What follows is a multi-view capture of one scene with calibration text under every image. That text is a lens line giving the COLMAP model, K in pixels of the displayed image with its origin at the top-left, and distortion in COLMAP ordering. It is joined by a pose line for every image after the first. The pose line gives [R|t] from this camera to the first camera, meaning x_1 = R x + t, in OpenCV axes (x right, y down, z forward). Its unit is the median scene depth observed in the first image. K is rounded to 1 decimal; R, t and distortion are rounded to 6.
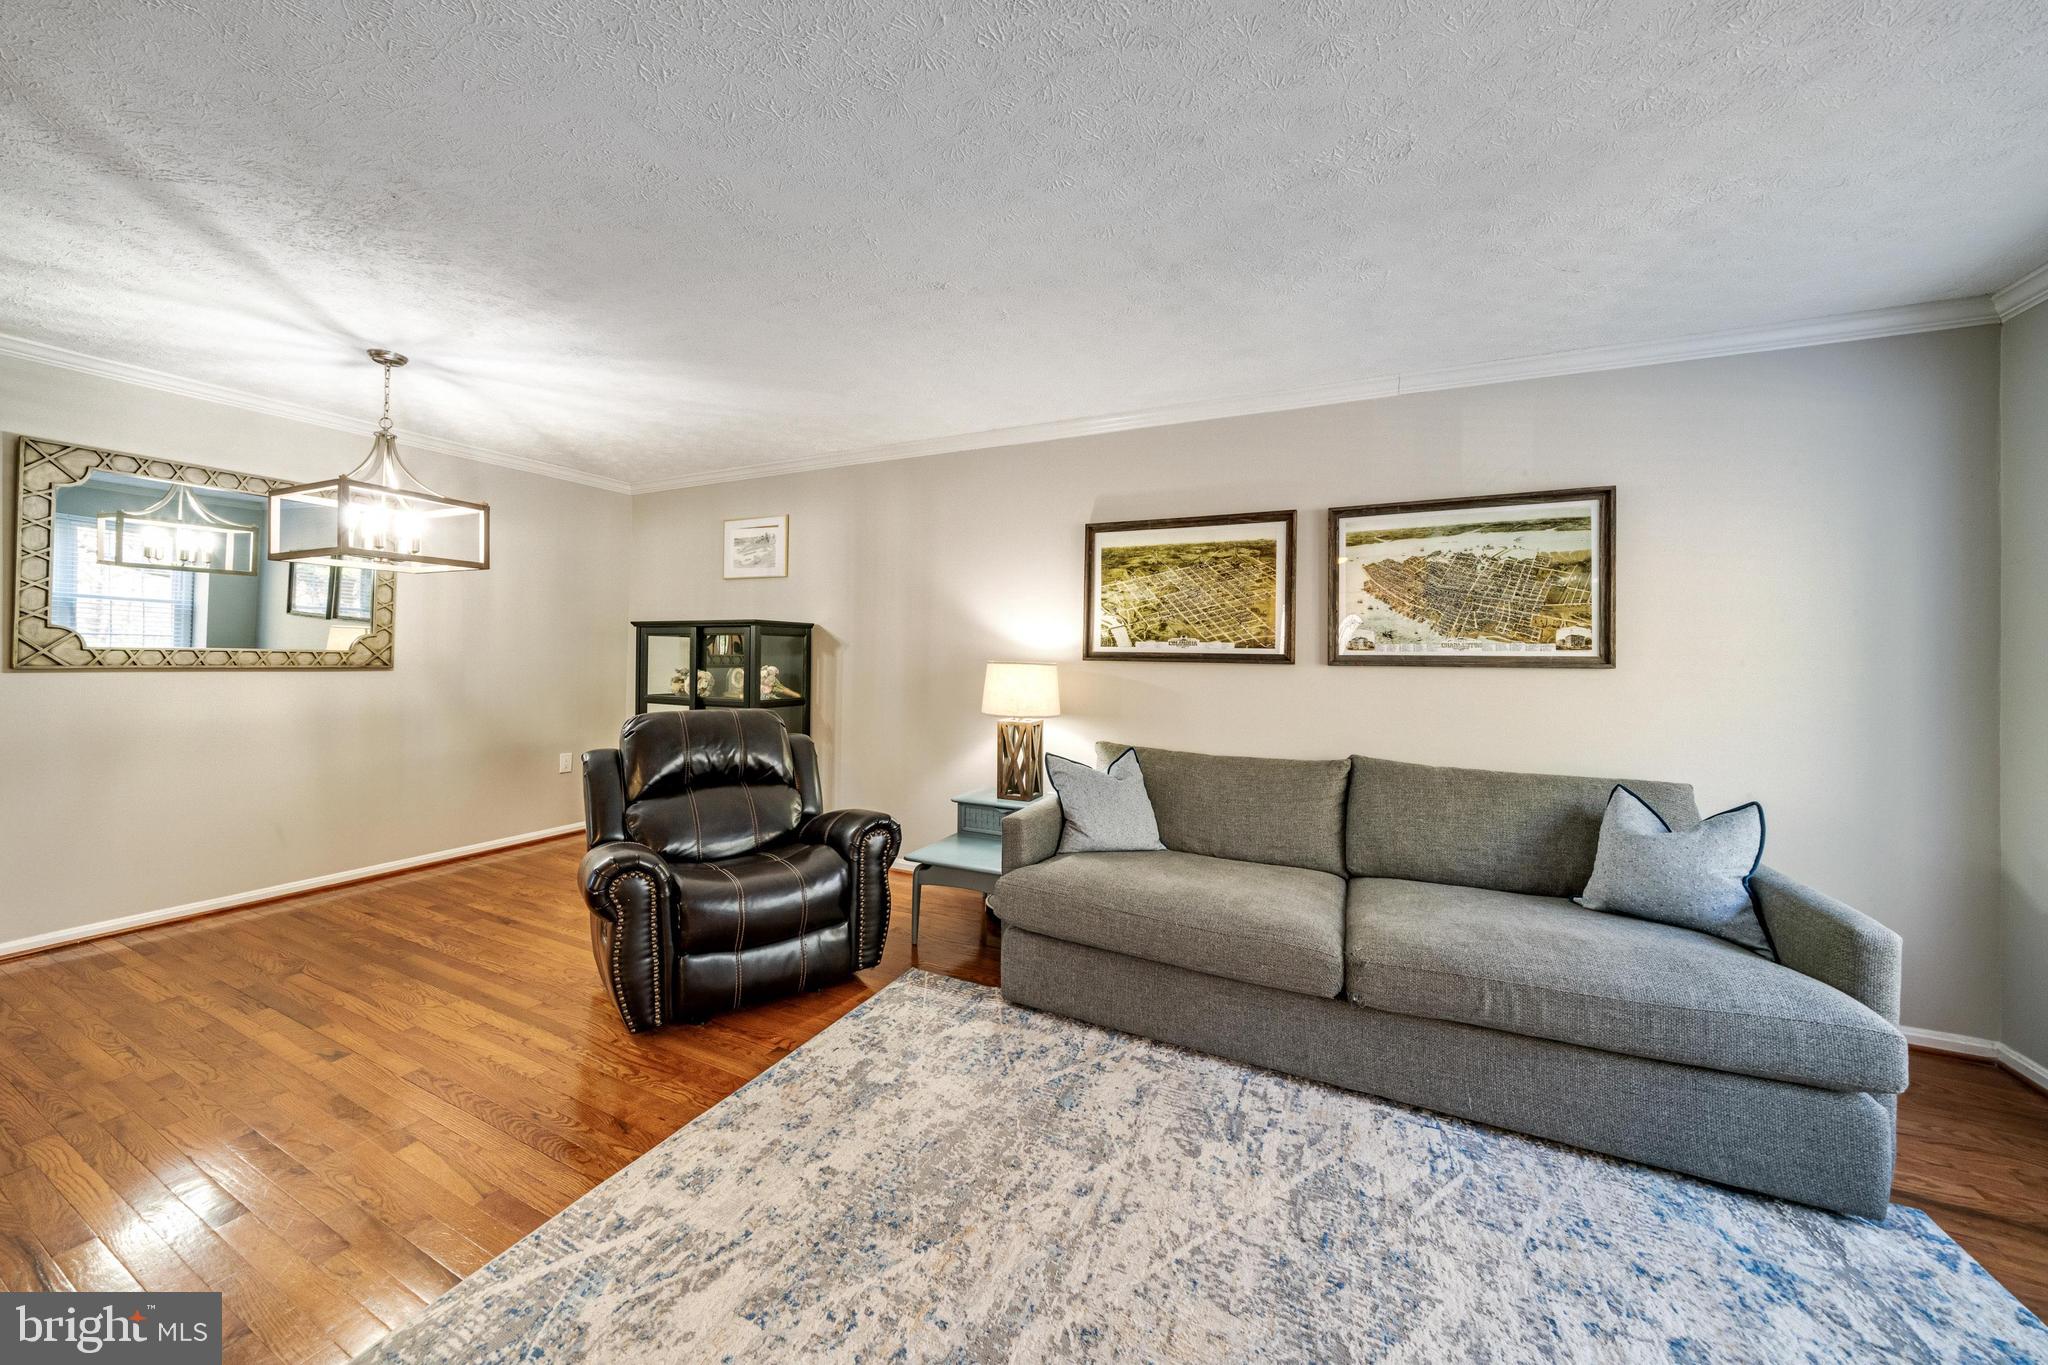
lens RADIAL K [[707.8, 0, 1020.8], [0, 707.8, 655.7], [0, 0, 1]] dist [-0.002293, -0.000059]
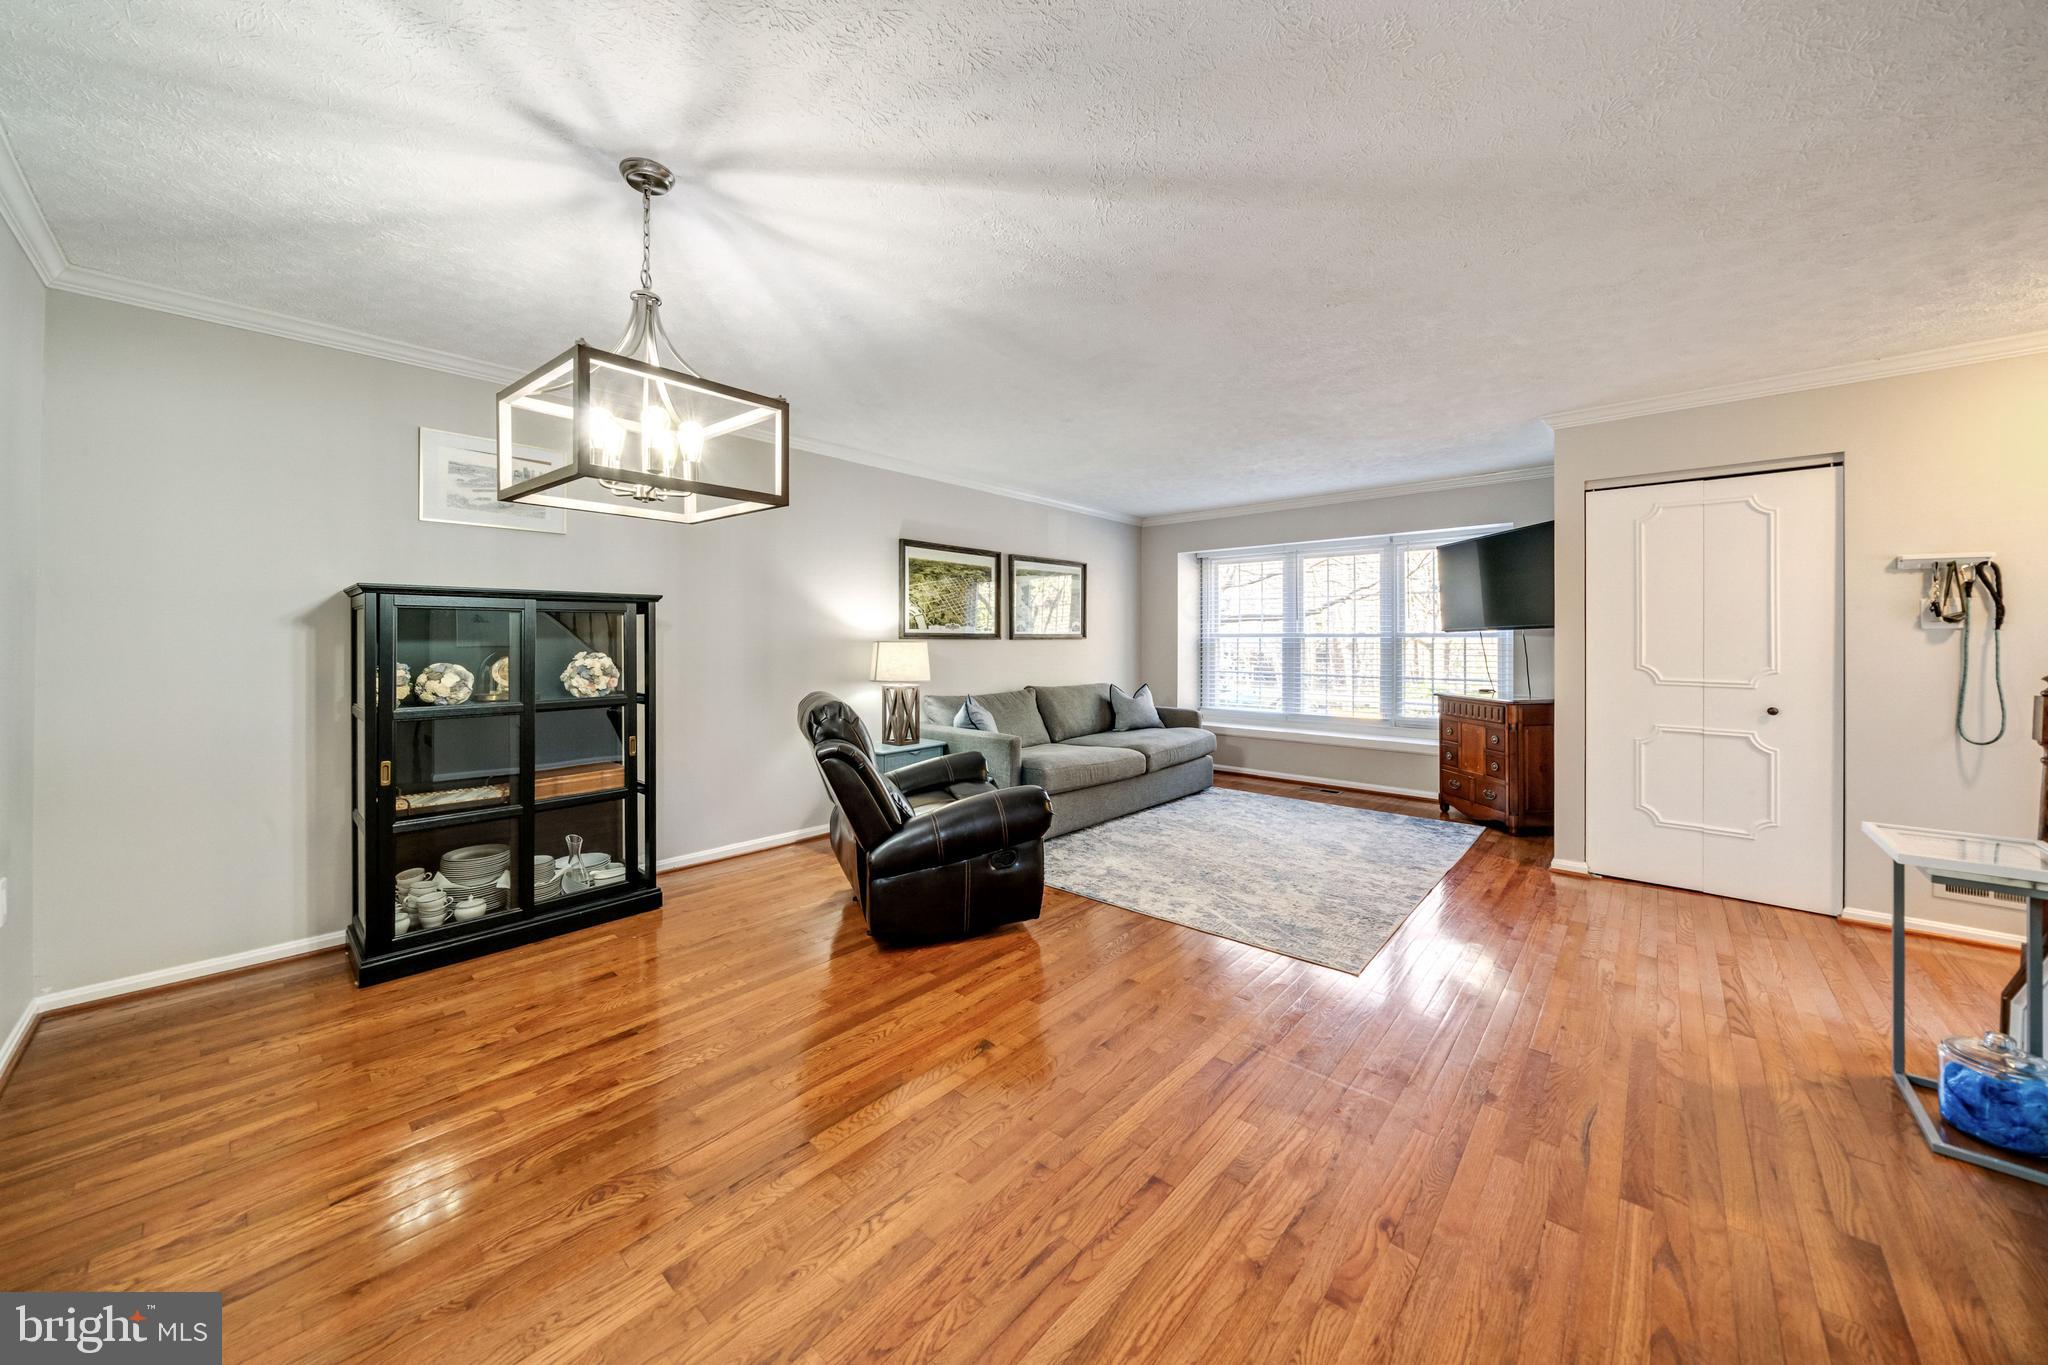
lens RADIAL K [[698.7, 0, 1019.0], [0, 698.7, 636.1], [0, 0, 1]] dist [-0.001226, -0.000039]
pose [[0.286394, -0.009926, 0.958061, -1.349473], [0.002662, 0.999951, 0.009564, -0.013239], [-0.958108, -0.000189, 0.286406, 0.479078]]
